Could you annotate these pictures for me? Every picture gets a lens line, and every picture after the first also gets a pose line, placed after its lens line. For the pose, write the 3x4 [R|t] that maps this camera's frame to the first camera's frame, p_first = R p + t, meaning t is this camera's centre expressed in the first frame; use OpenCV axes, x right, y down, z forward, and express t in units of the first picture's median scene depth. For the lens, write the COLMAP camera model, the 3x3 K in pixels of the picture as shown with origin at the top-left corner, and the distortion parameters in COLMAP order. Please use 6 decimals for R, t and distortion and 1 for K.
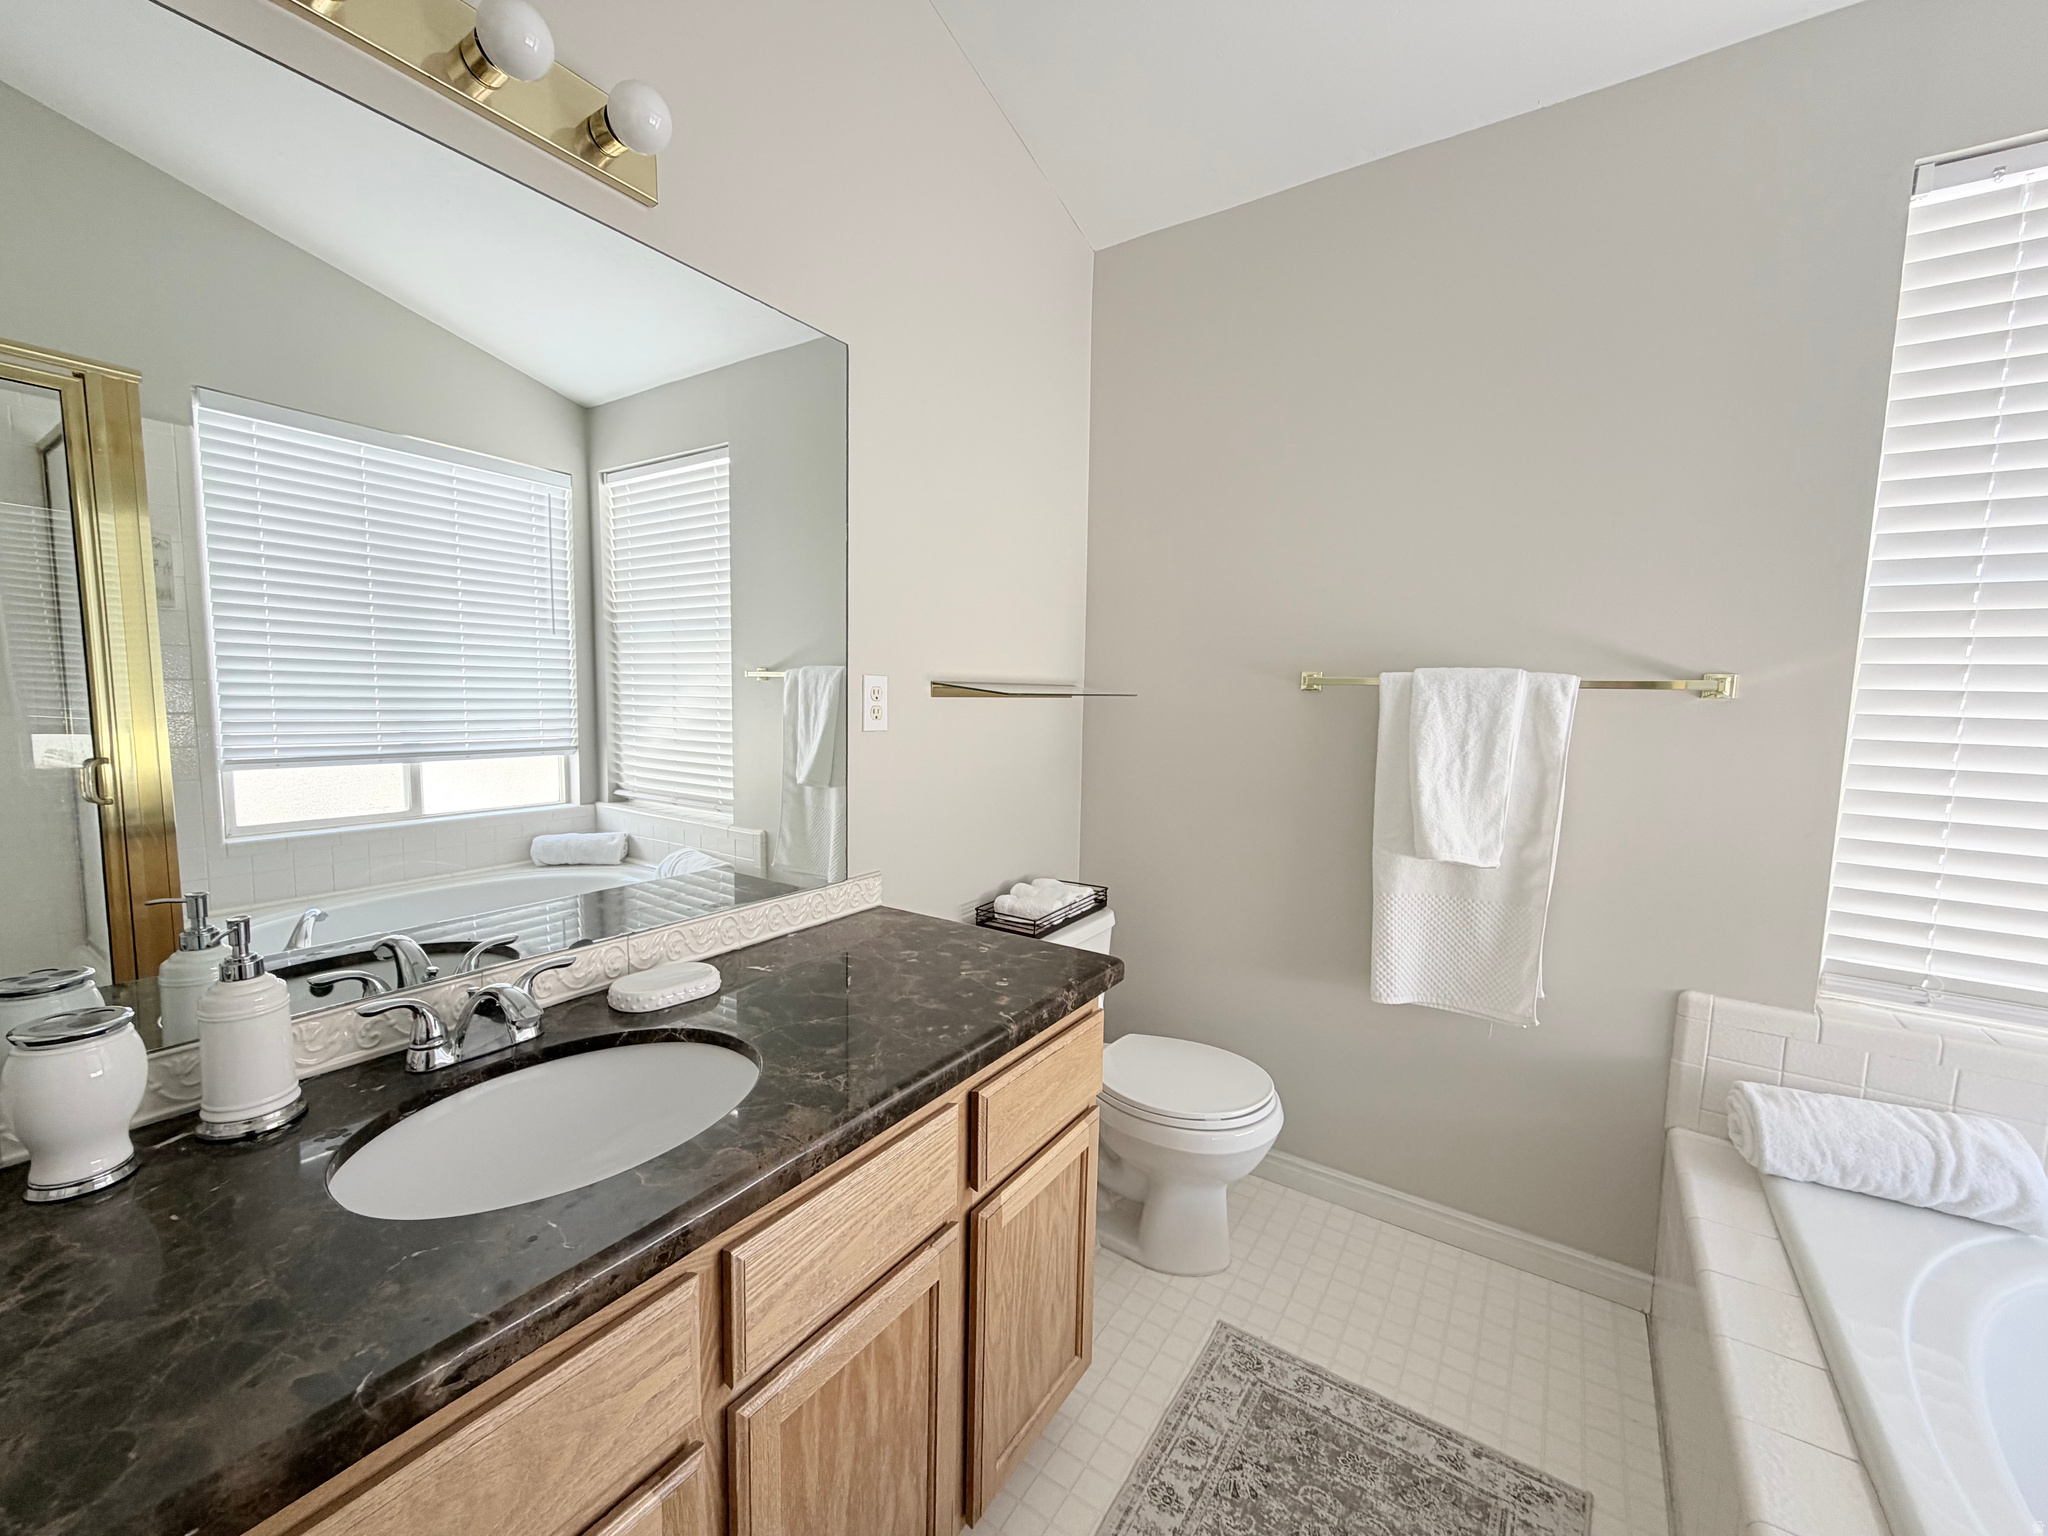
lens RADIAL K [[814.0, 0, 1021.5], [0, 814.0, 771.6], [0, 0, 1]] dist [0.001230, -0.000040]
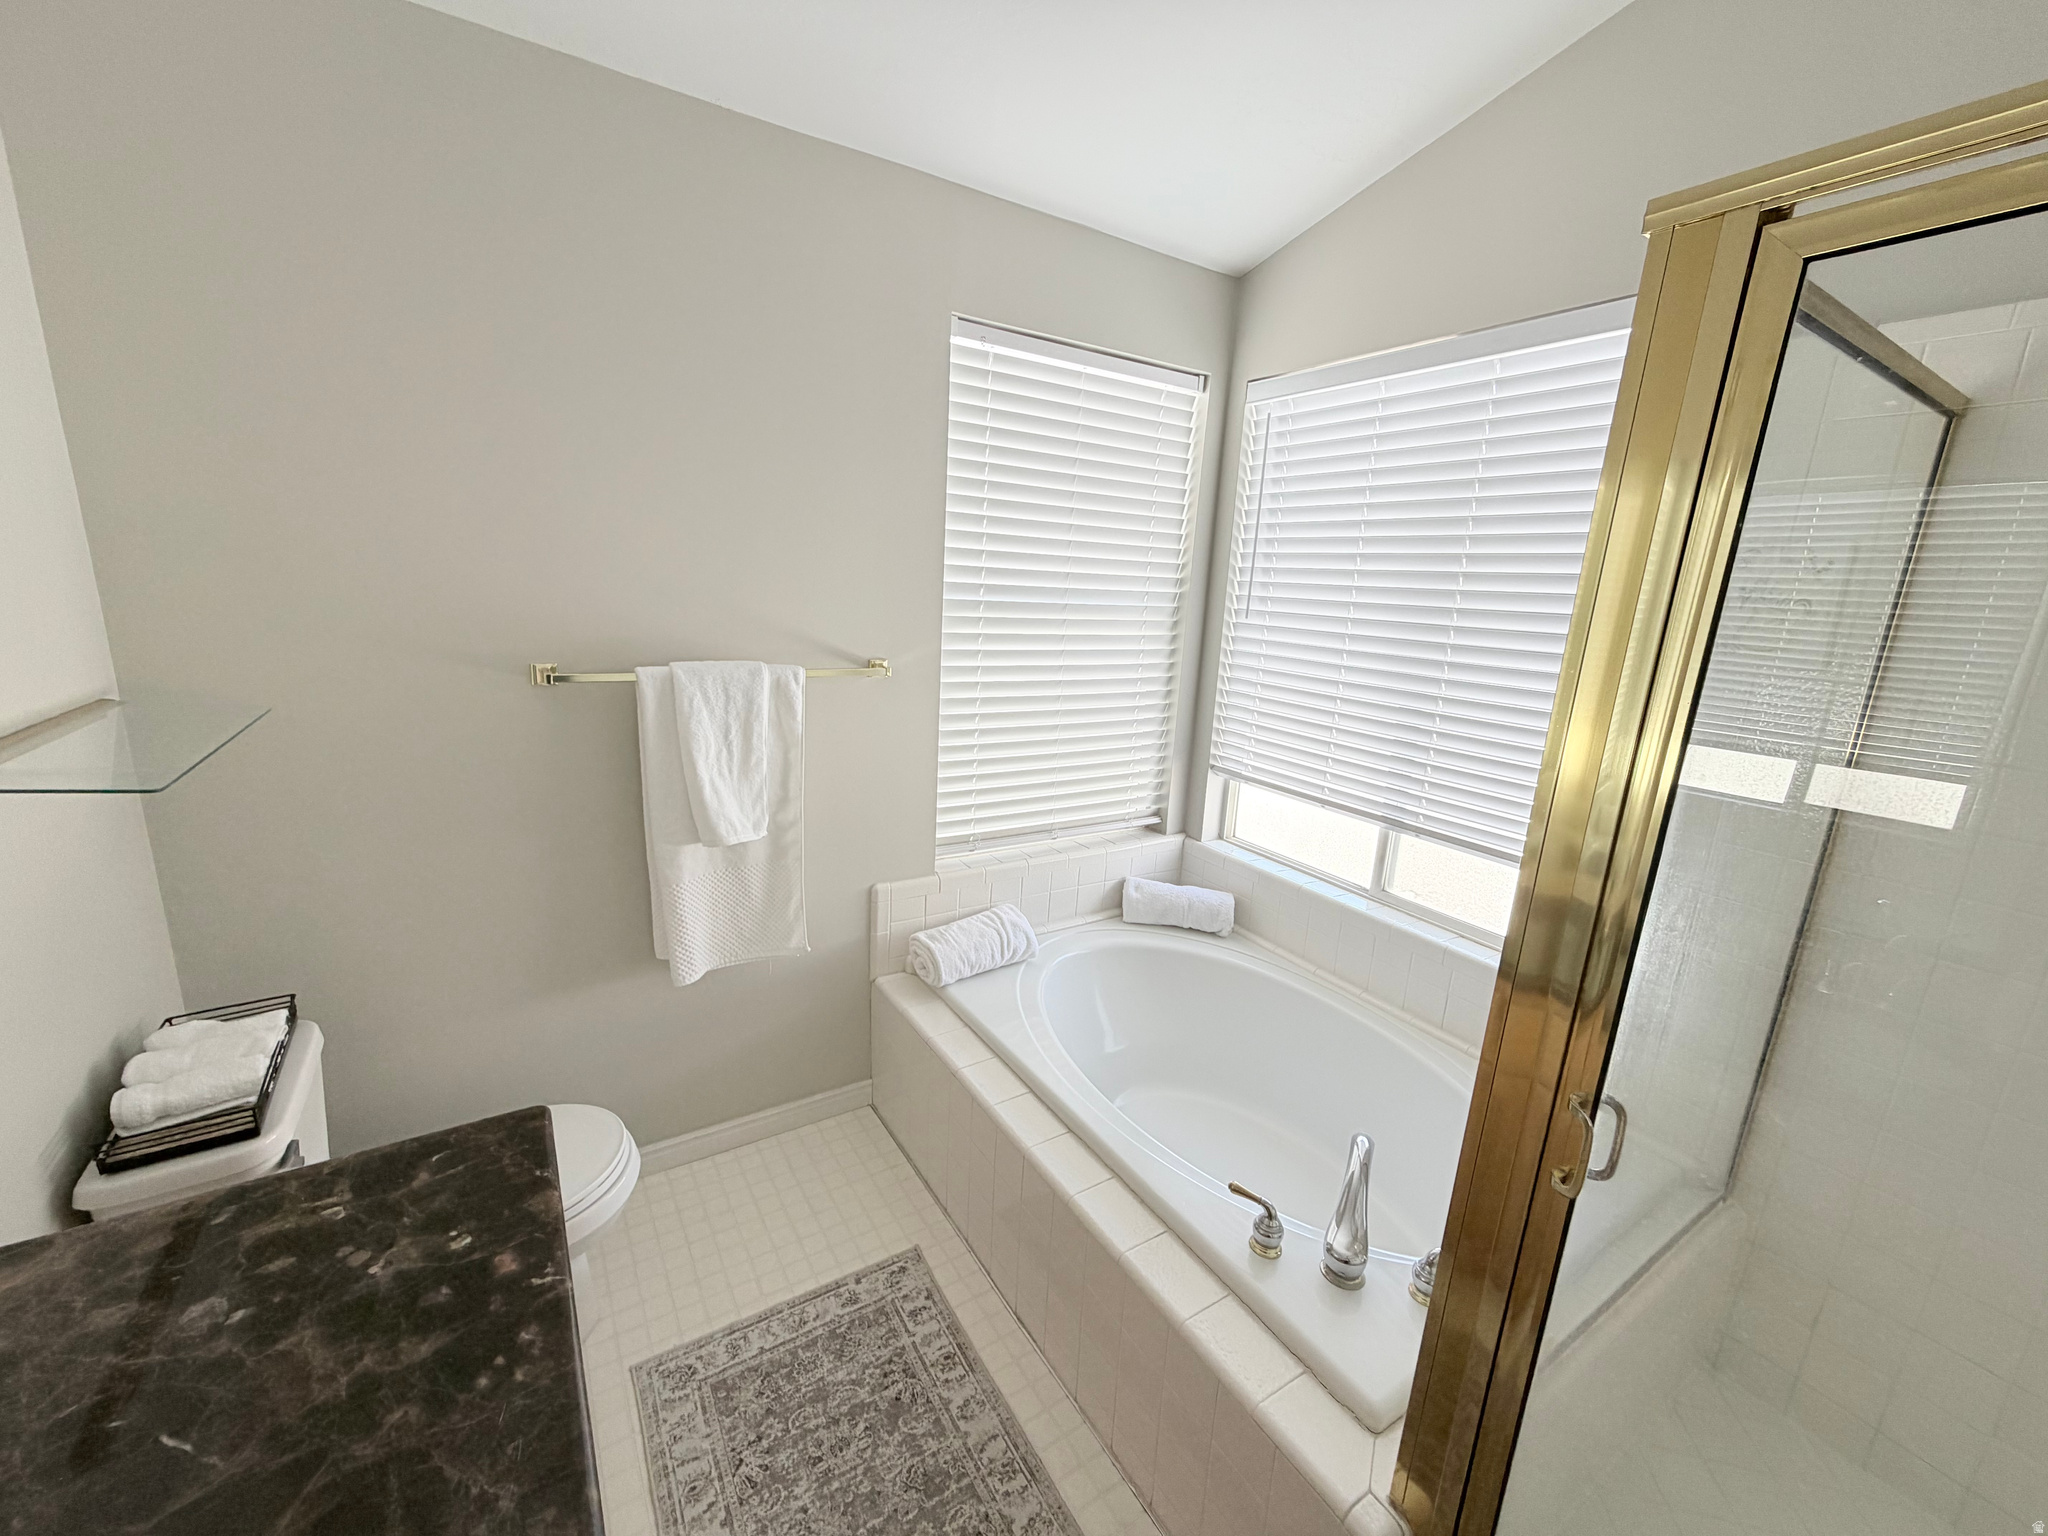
lens RADIAL K [[814.0, 0, 1021.4], [0, 814.0, 770.7], [0, 0, 1]] dist [0.001230, -0.000040]
pose [[0.402252, -0.213900, 0.890191, -0.305327], [0.047594, 0.975895, 0.212987, -0.221850], [-0.914291, -0.043307, 0.402736, 0.231386]]
